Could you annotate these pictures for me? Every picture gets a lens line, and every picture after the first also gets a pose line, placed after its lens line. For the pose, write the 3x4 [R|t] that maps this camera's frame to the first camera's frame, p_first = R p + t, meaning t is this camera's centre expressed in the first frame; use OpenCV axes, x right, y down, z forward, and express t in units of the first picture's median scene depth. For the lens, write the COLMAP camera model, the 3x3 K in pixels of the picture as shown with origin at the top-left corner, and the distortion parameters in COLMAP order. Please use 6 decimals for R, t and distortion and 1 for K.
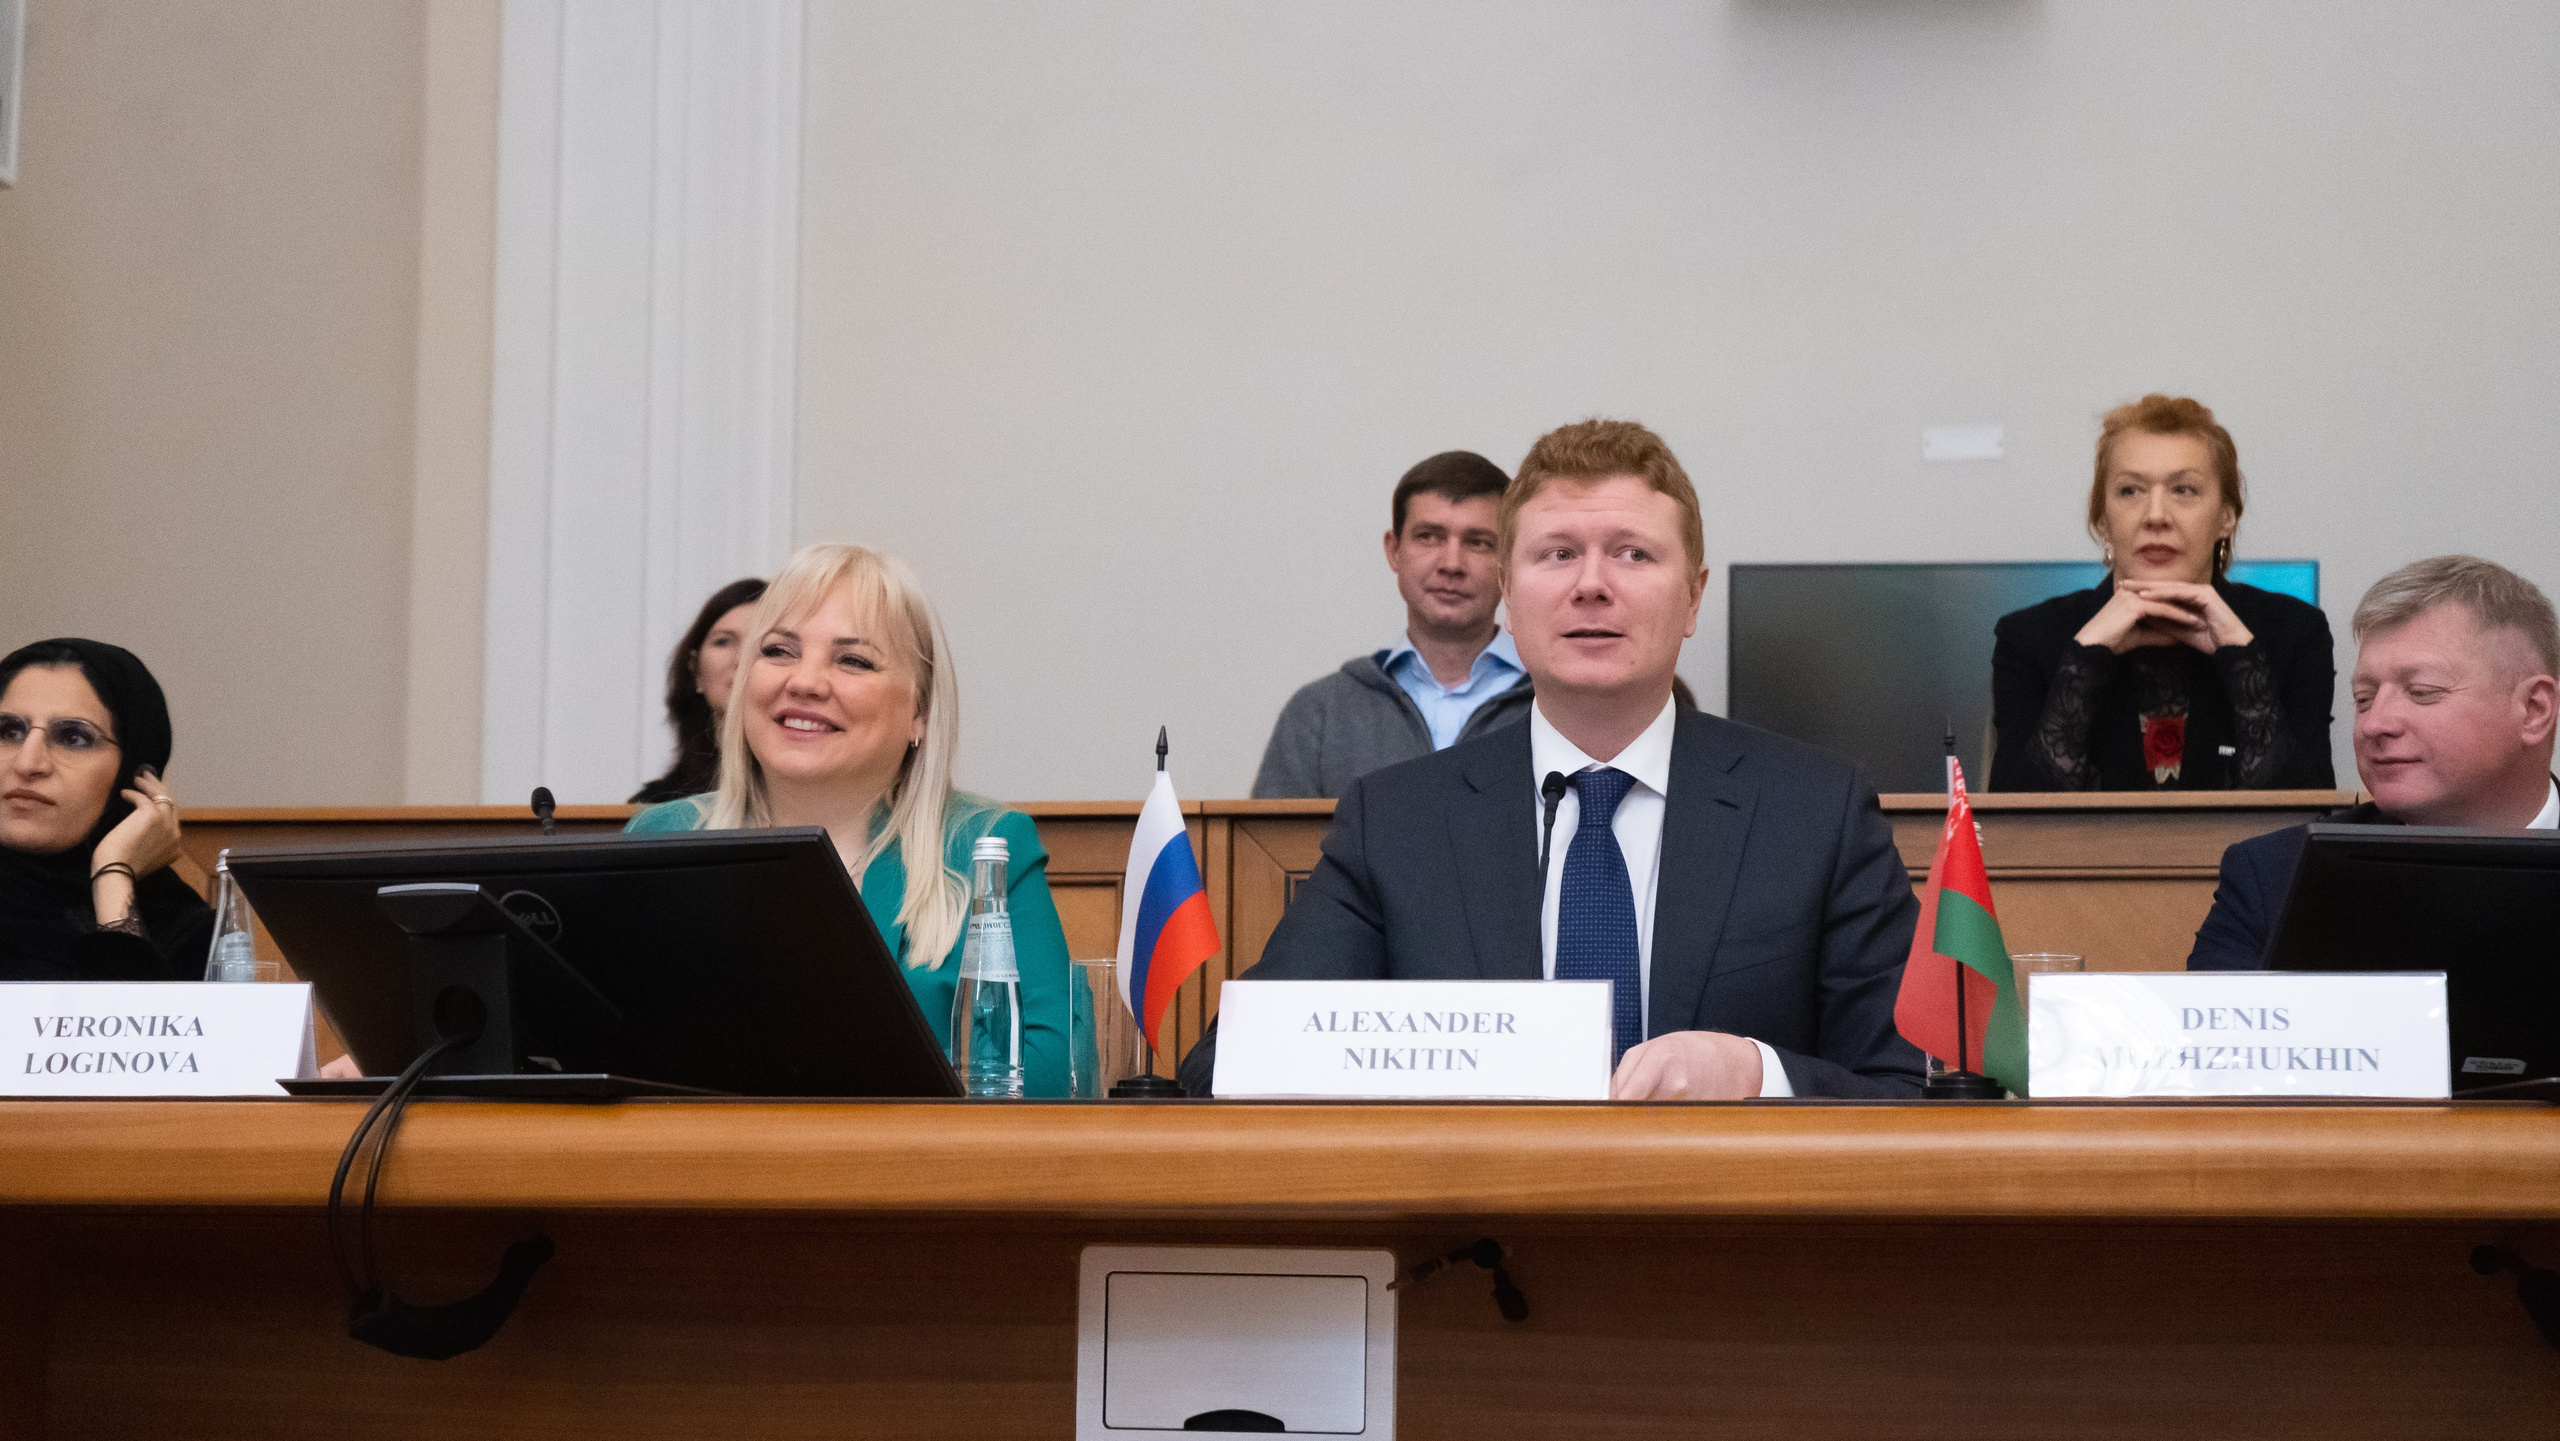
lens RADIAL K [[5155.0, 0, 1295.0], [0, 5155.0, 715.8], [0, 0, 1]] dist [0.030683, 0.000000]
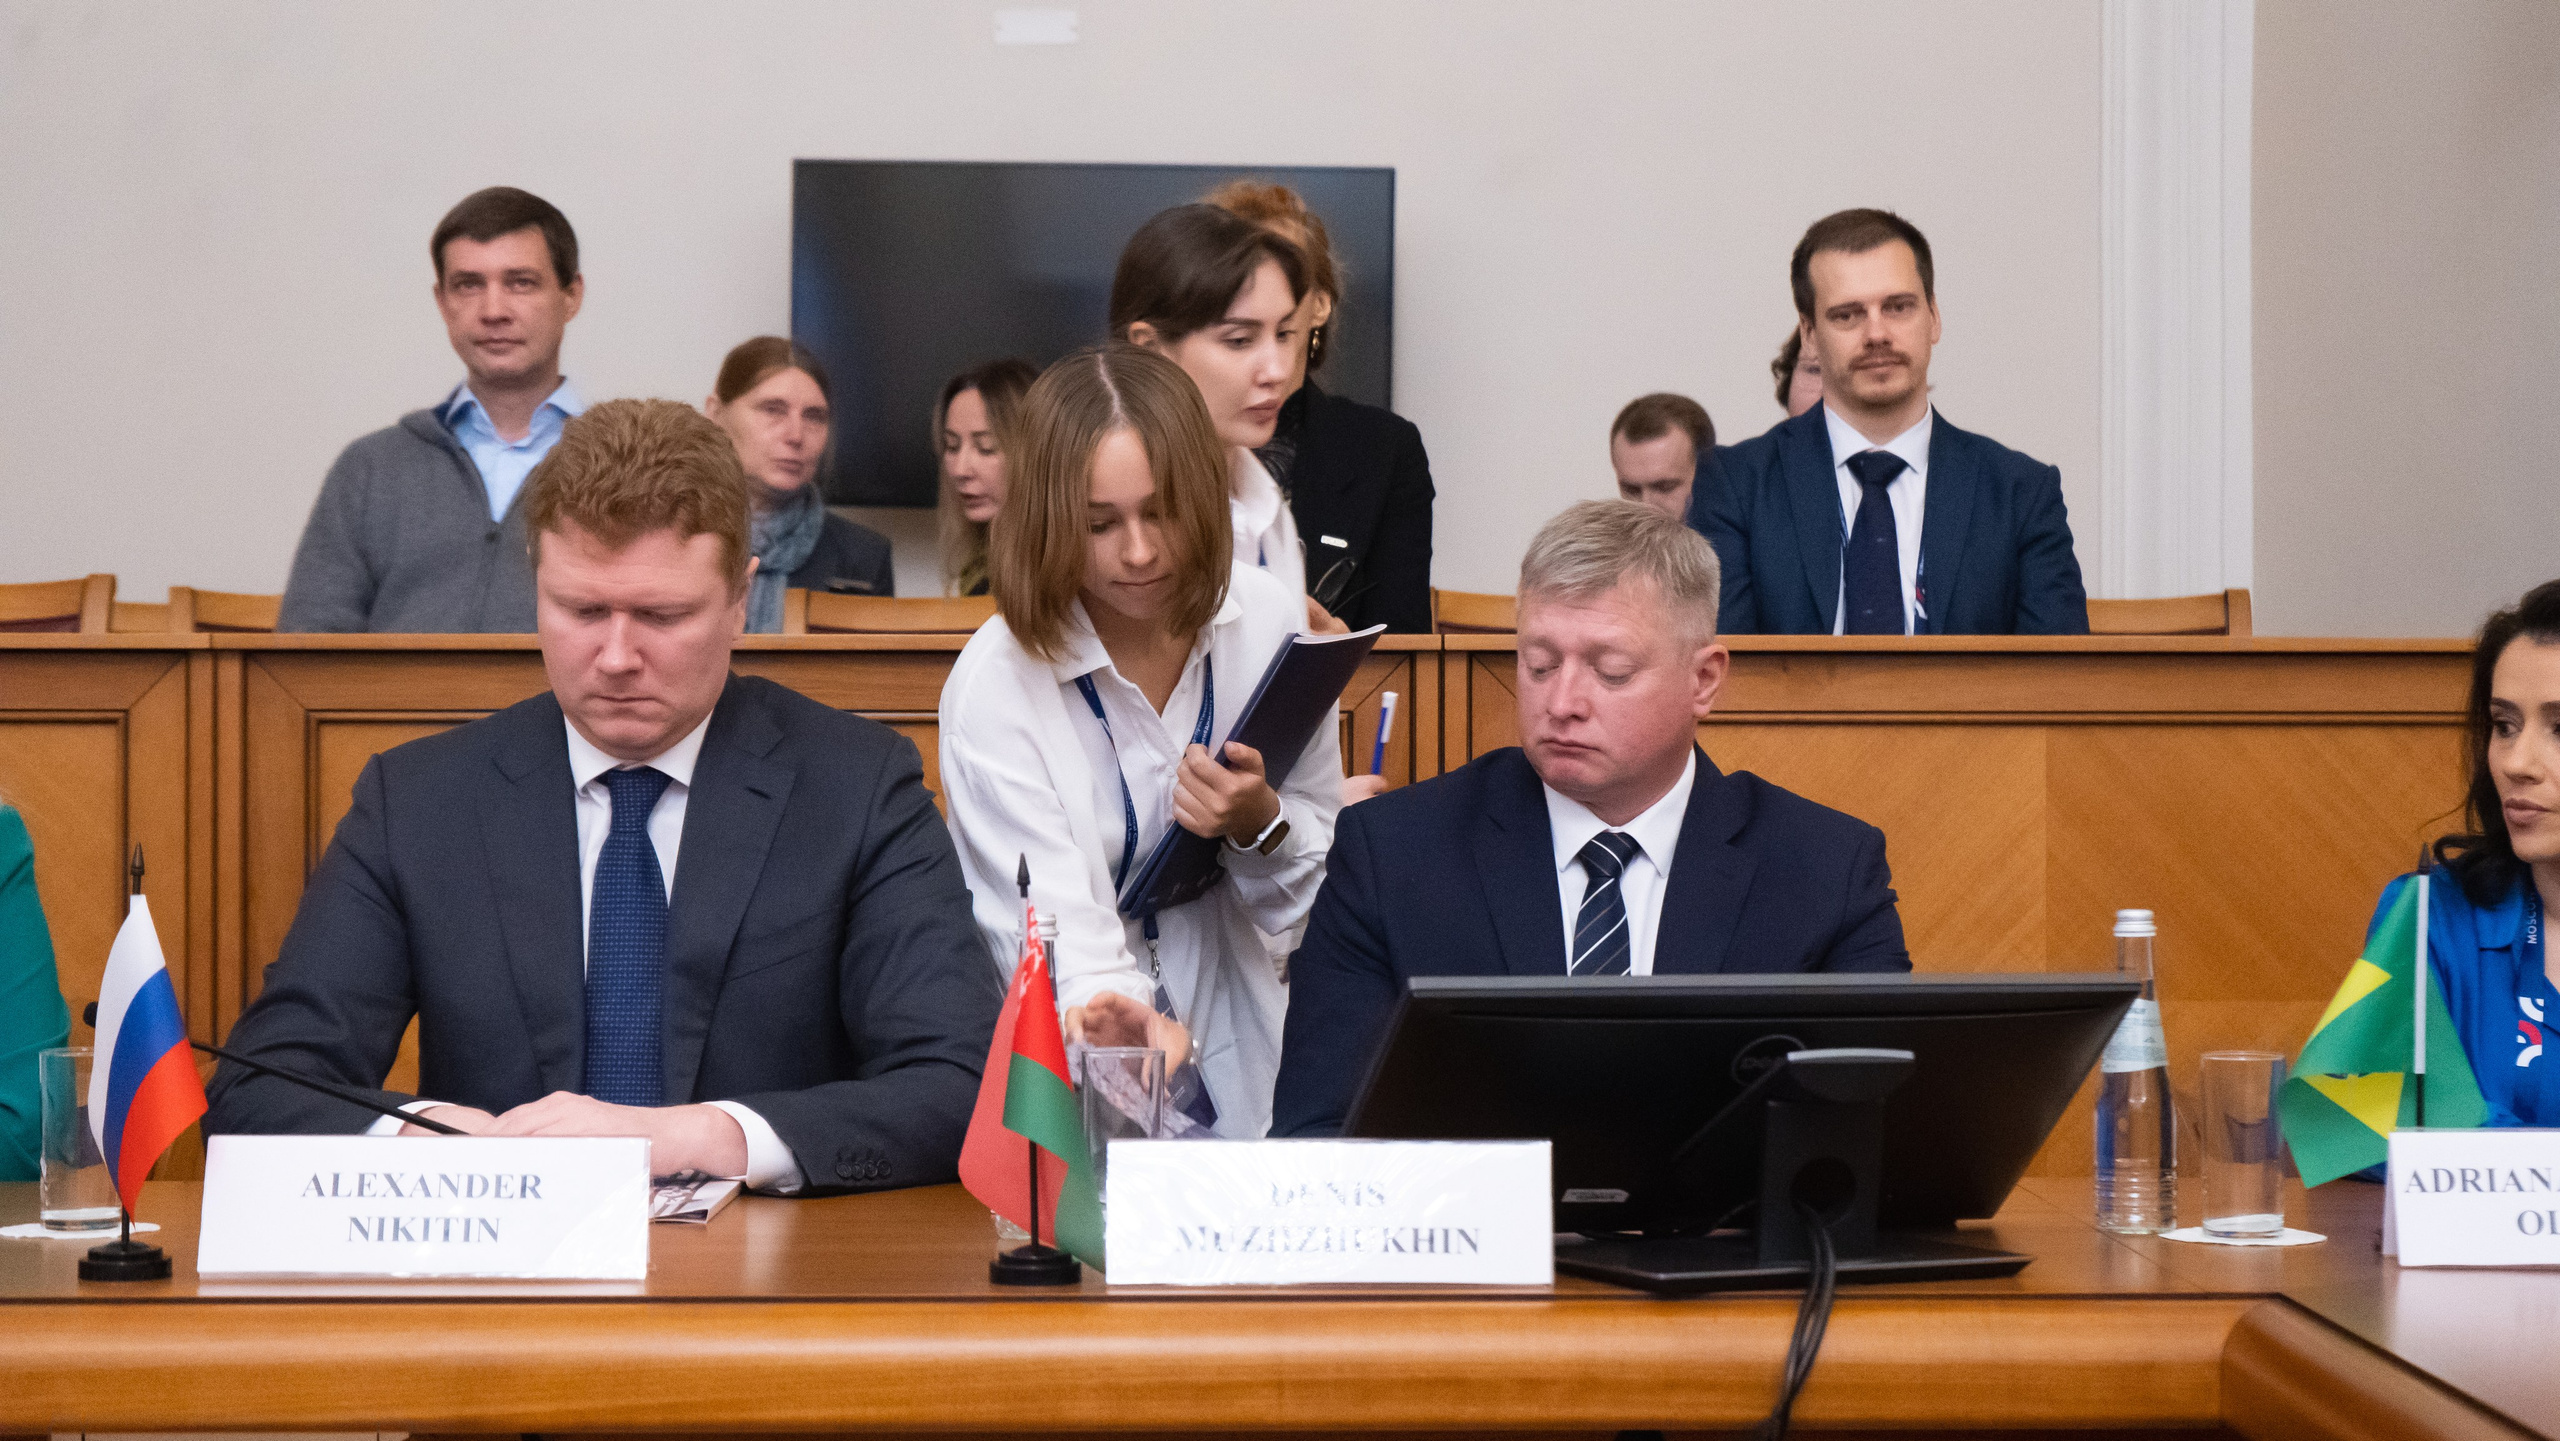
lens RADIAL K [[5155.0, 0, 1230.9], [0, 5155.0, 636.0], [0, 0, 1]] dist [0.030683, 0.000000]
pose [[0.985546, -0.000046, 0.169411, 0.008915], [-0.016296, 0.995337, 0.095071, -0.125444], [-0.168625, -0.096457, 0.980949, 0.106859]]
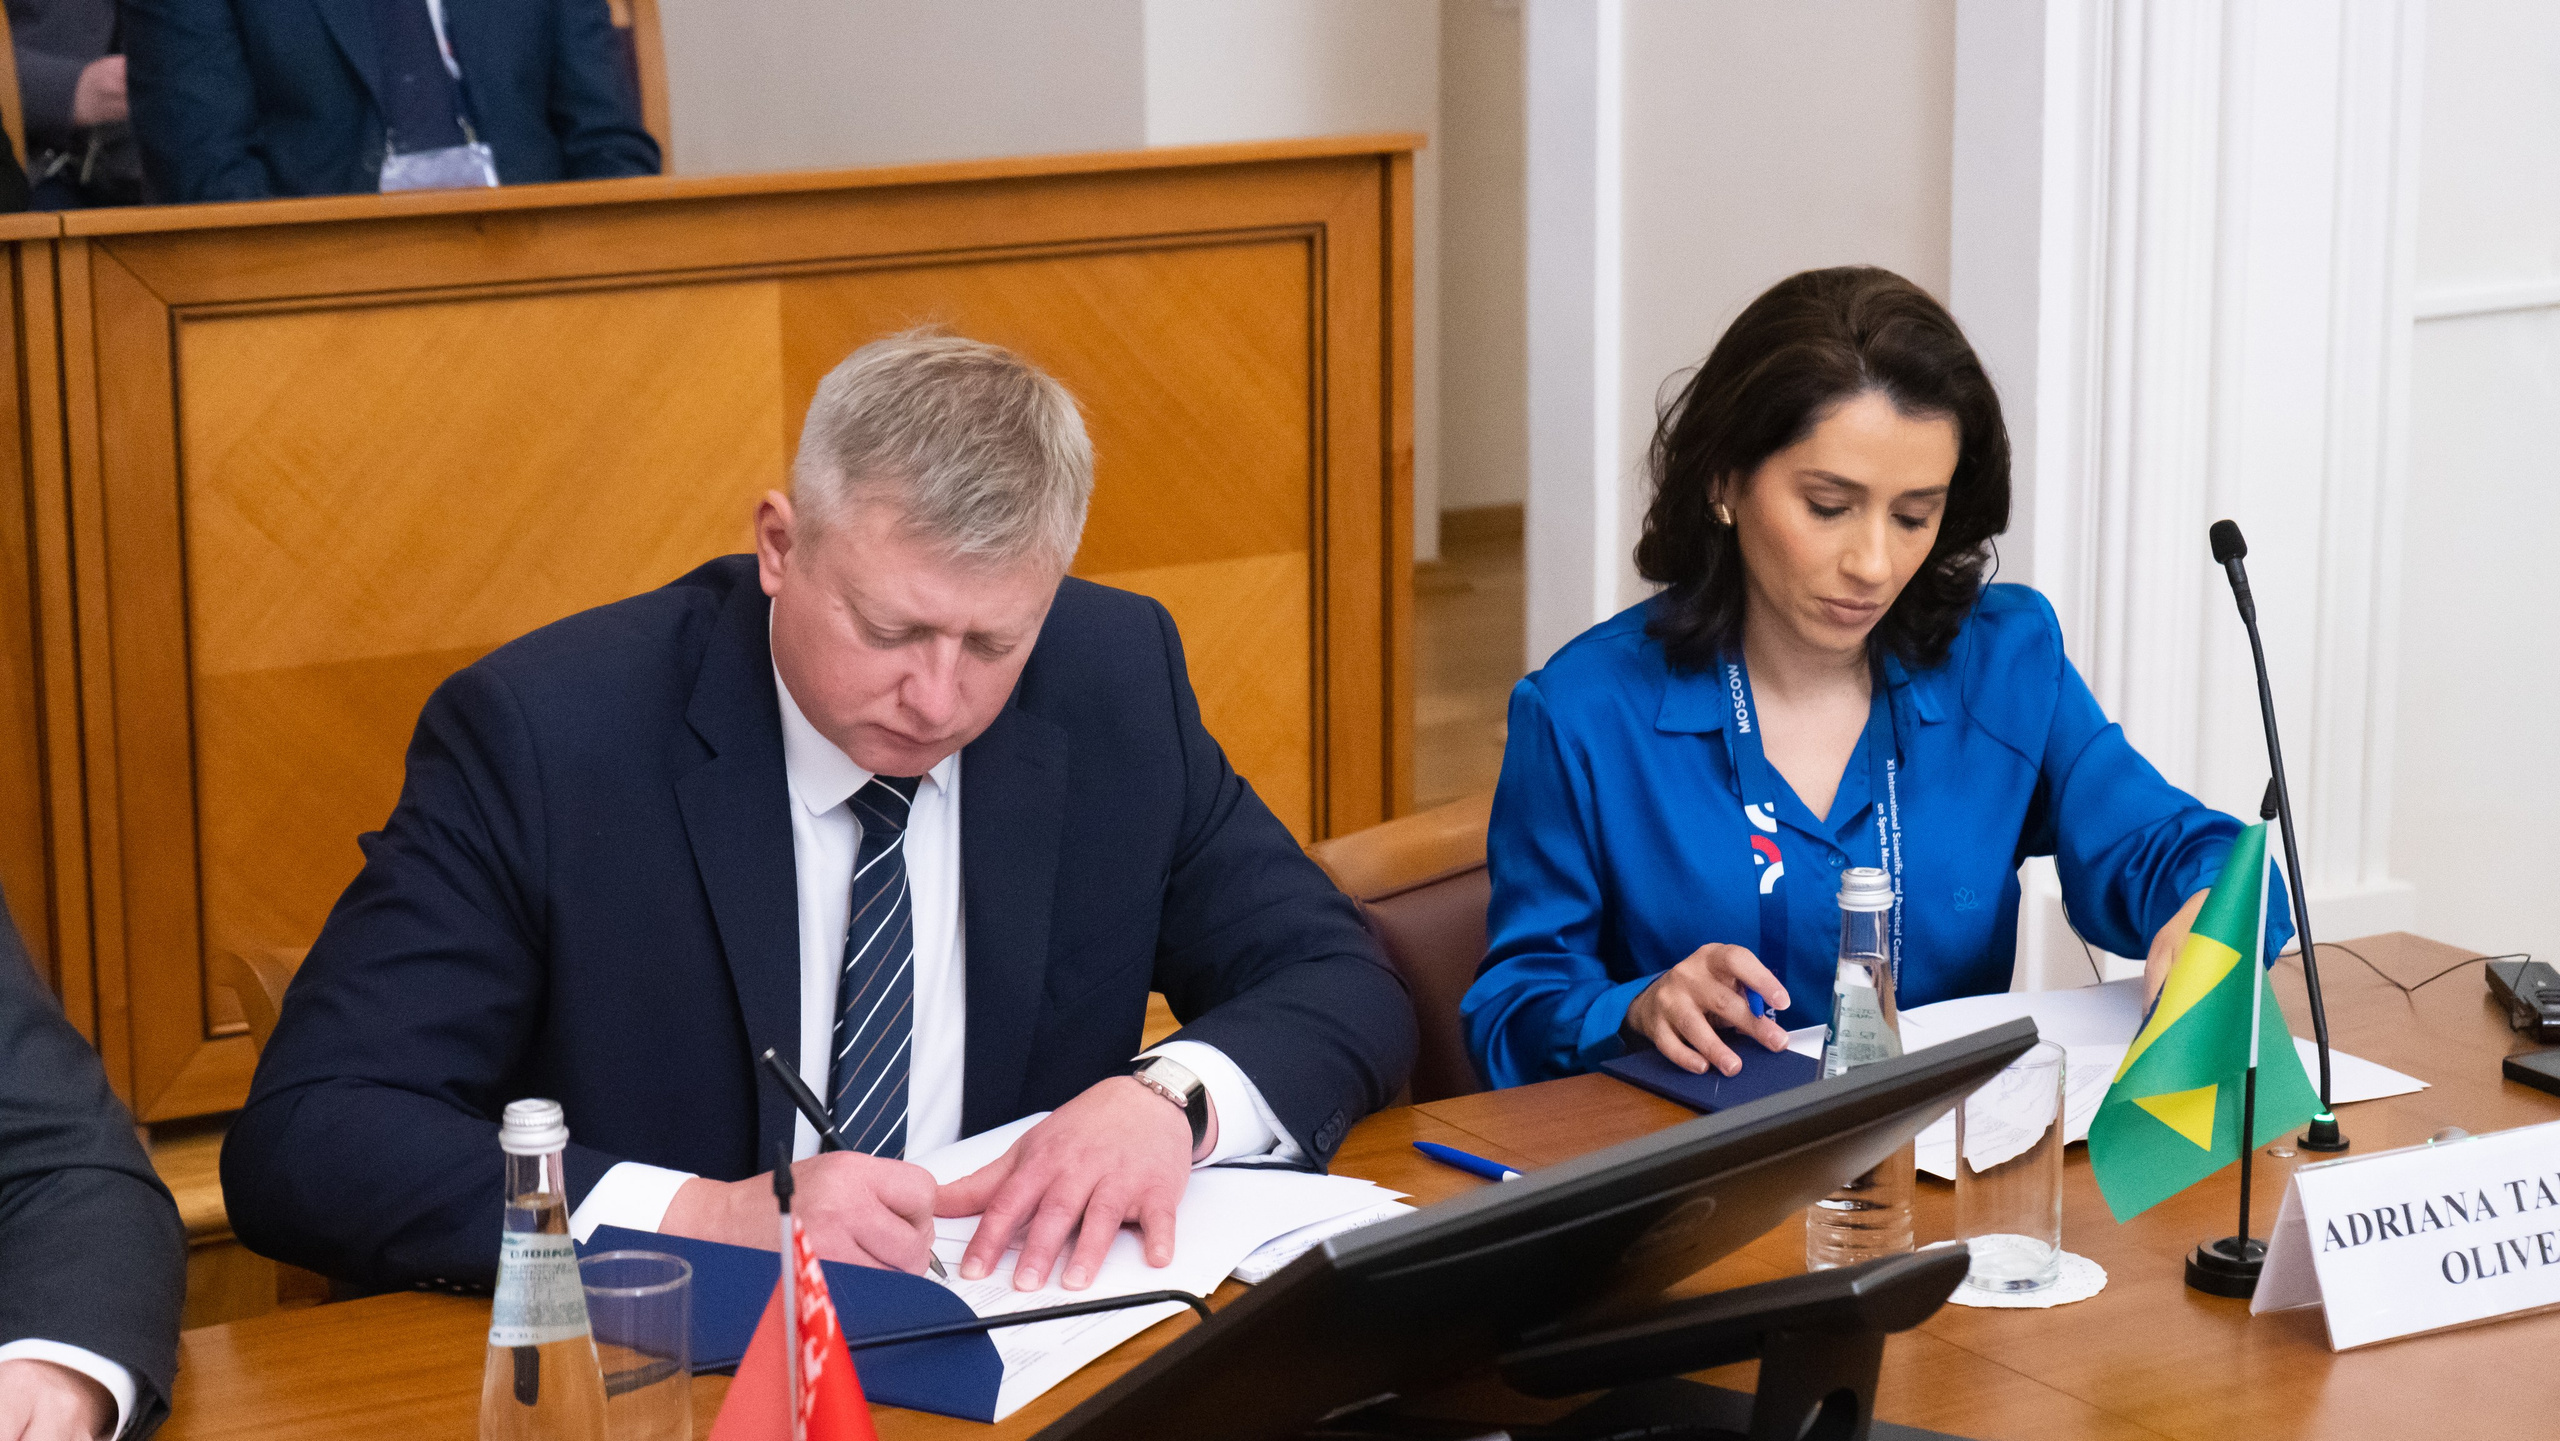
lens RADIAL K [[4853.0, 0, 1272.8], [0, 4853.0, 739.2], [0, 0, 1]] dist [-0.172892, 0.000000]
pose [[0.760695, -0.136789, 0.634533, -0.153831], [-0.066493, 0.955980, 0.285797, -0.191463], [-0.645695, -0.259596, 0.718114, 0.610736]]
